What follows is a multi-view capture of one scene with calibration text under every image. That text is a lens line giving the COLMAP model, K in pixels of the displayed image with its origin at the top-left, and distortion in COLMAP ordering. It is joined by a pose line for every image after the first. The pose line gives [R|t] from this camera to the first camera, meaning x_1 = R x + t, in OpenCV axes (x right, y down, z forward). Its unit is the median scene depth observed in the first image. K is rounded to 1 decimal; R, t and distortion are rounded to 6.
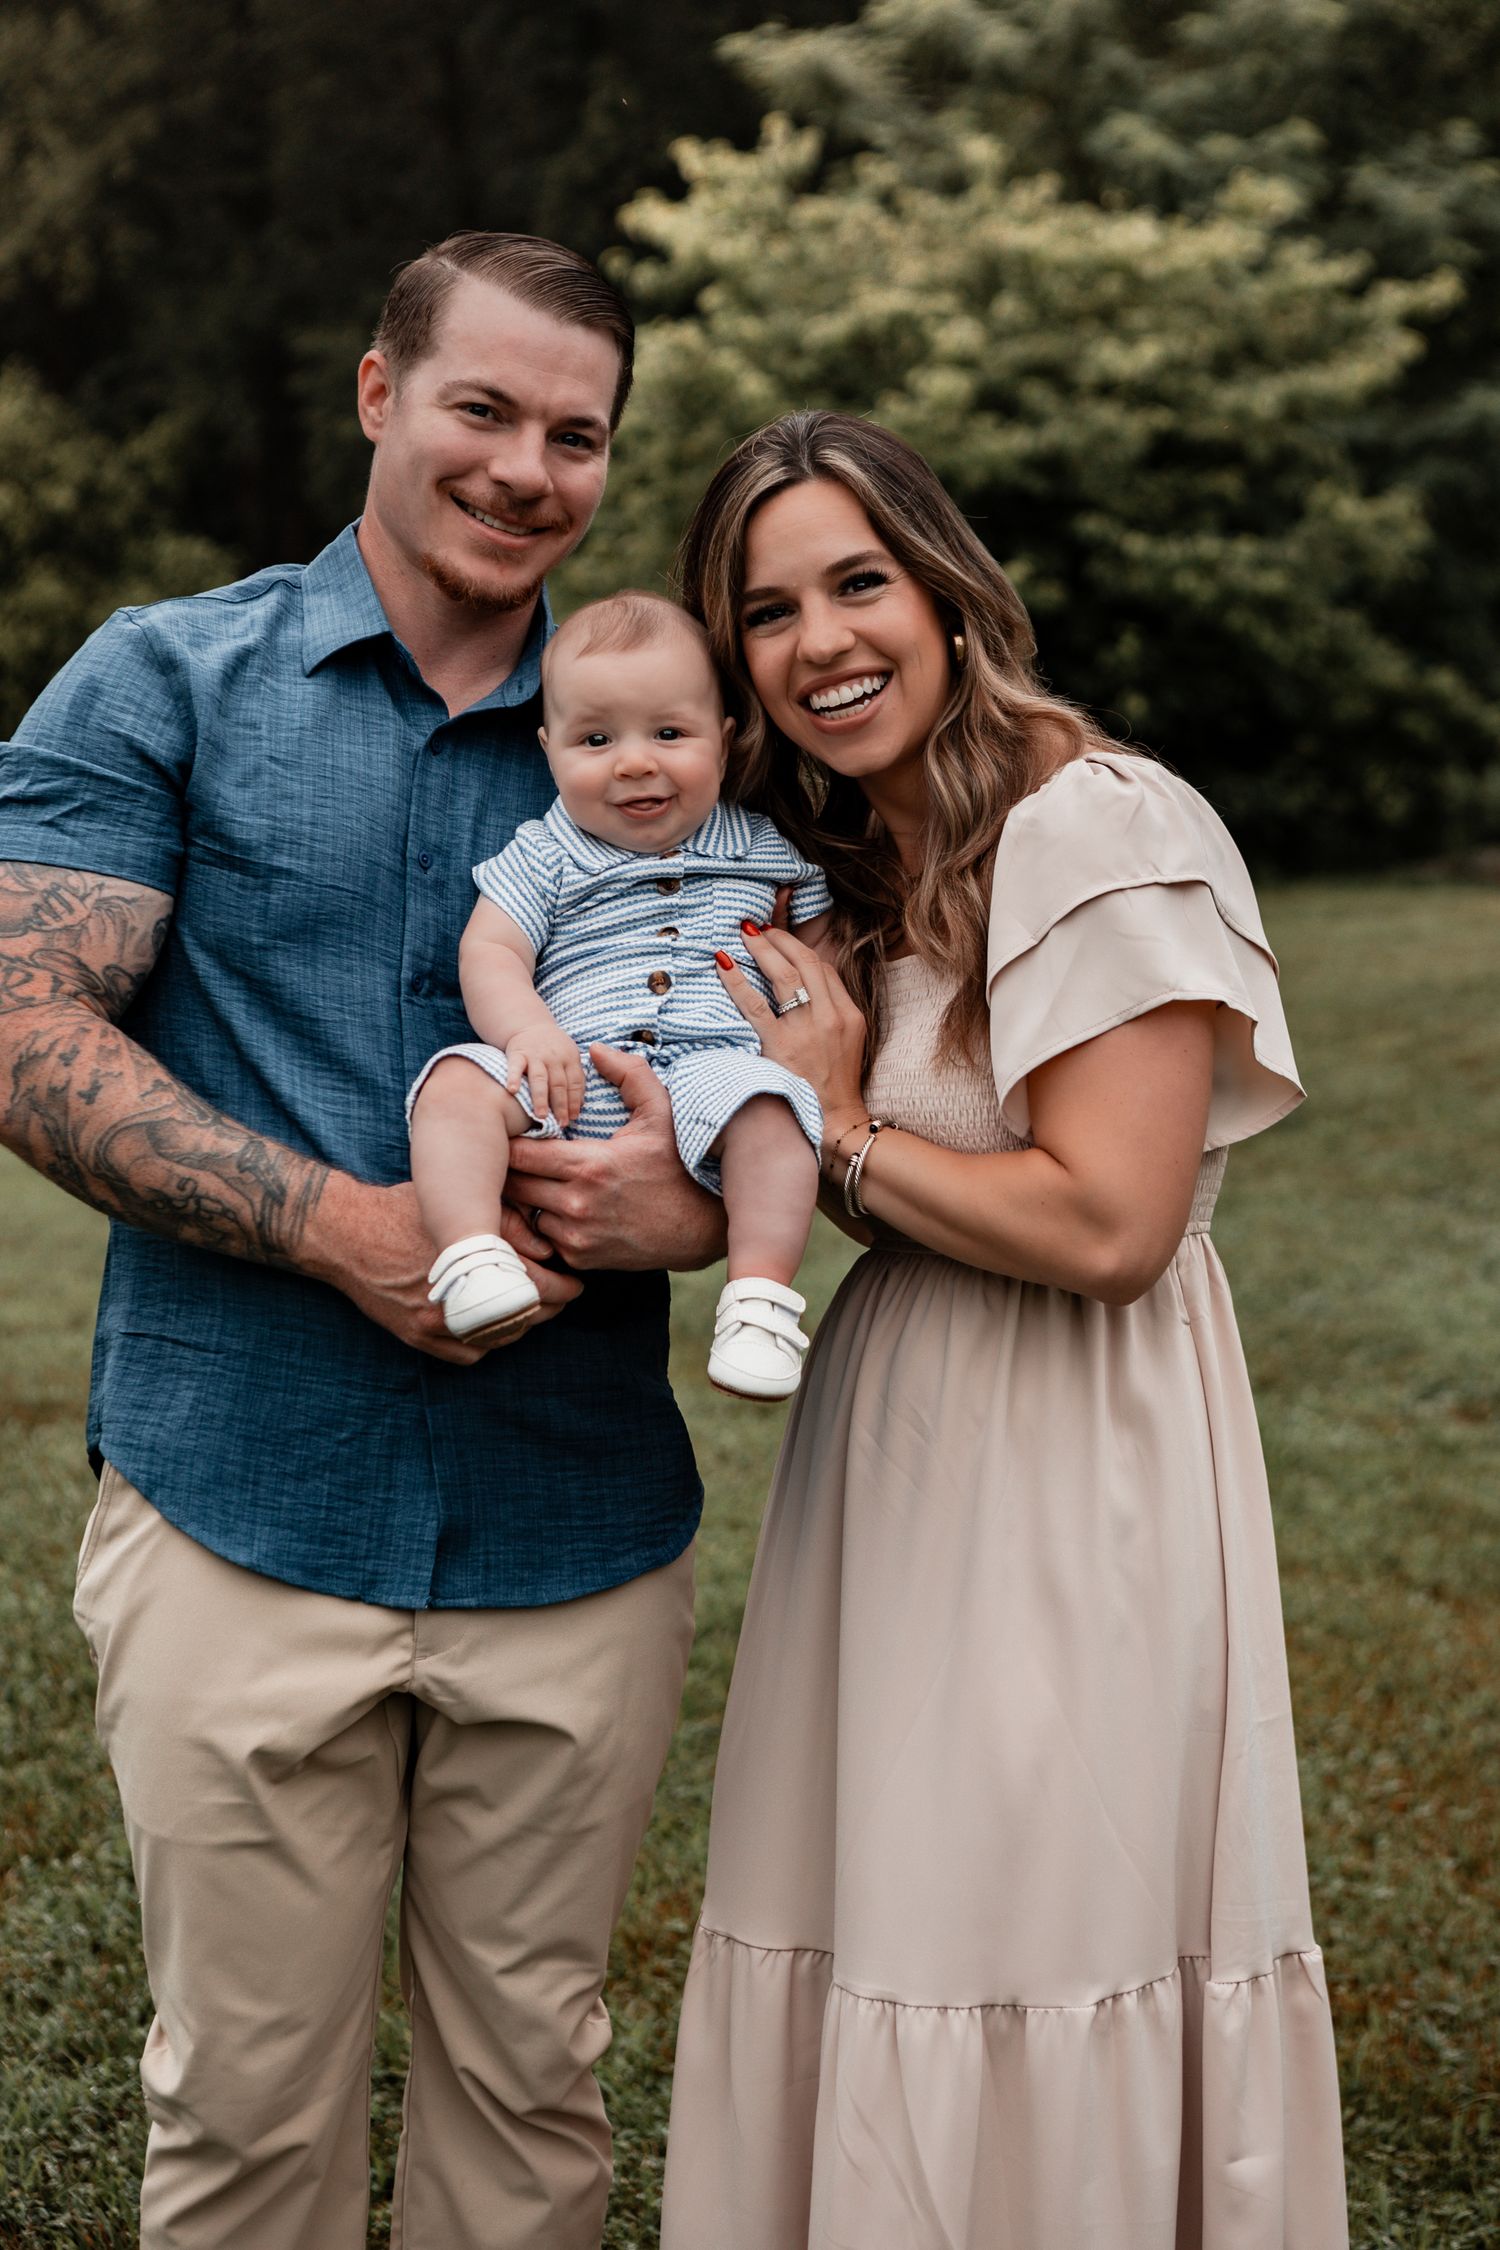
lens RADIAL K [[4212.4, 0, 747.5], [0, 4212.4, 1130.5], [0, 0, 1]] dist [0.132939, 0.000000]
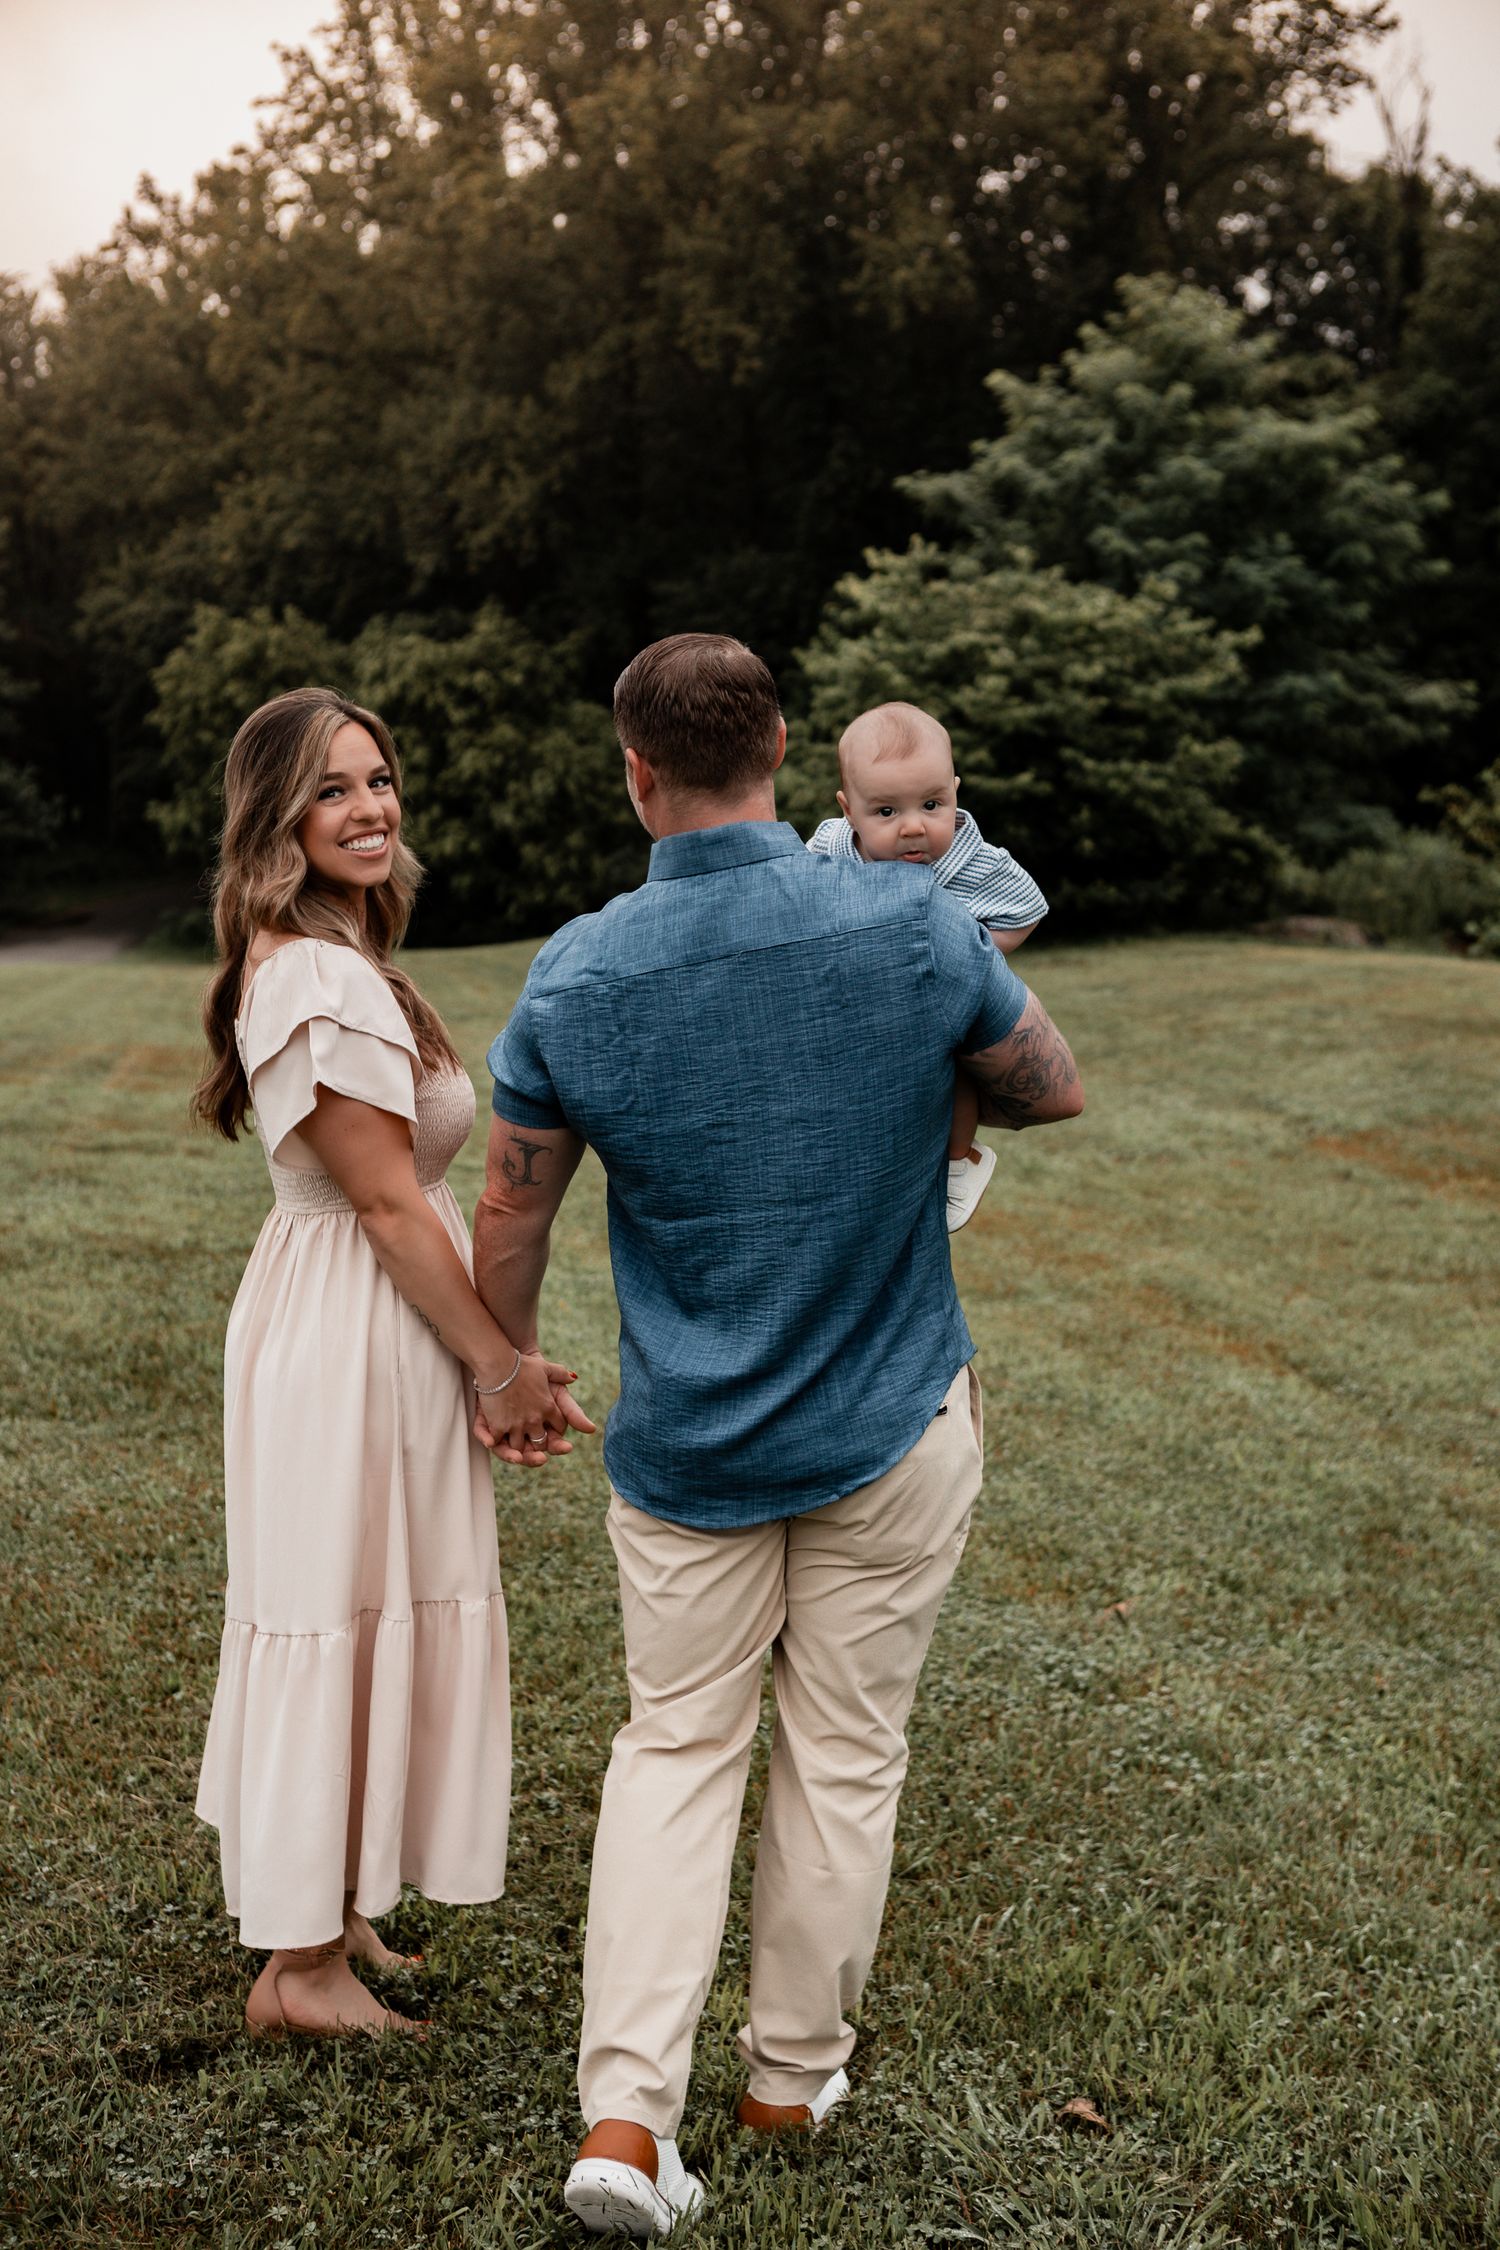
lens RADIAL K [[2853.5, 0, 743.4], [0, 2853.5, 1126.8], [0, 0, 1]] dist [0.013766, 0.000000]
pose [[0.997487, 0.031261, -0.063577, 0.019649], [-0.029854, 0.999291, 0.022956, 0.004815], [0.064249, -0.021000, 0.997713, -0.327641]]
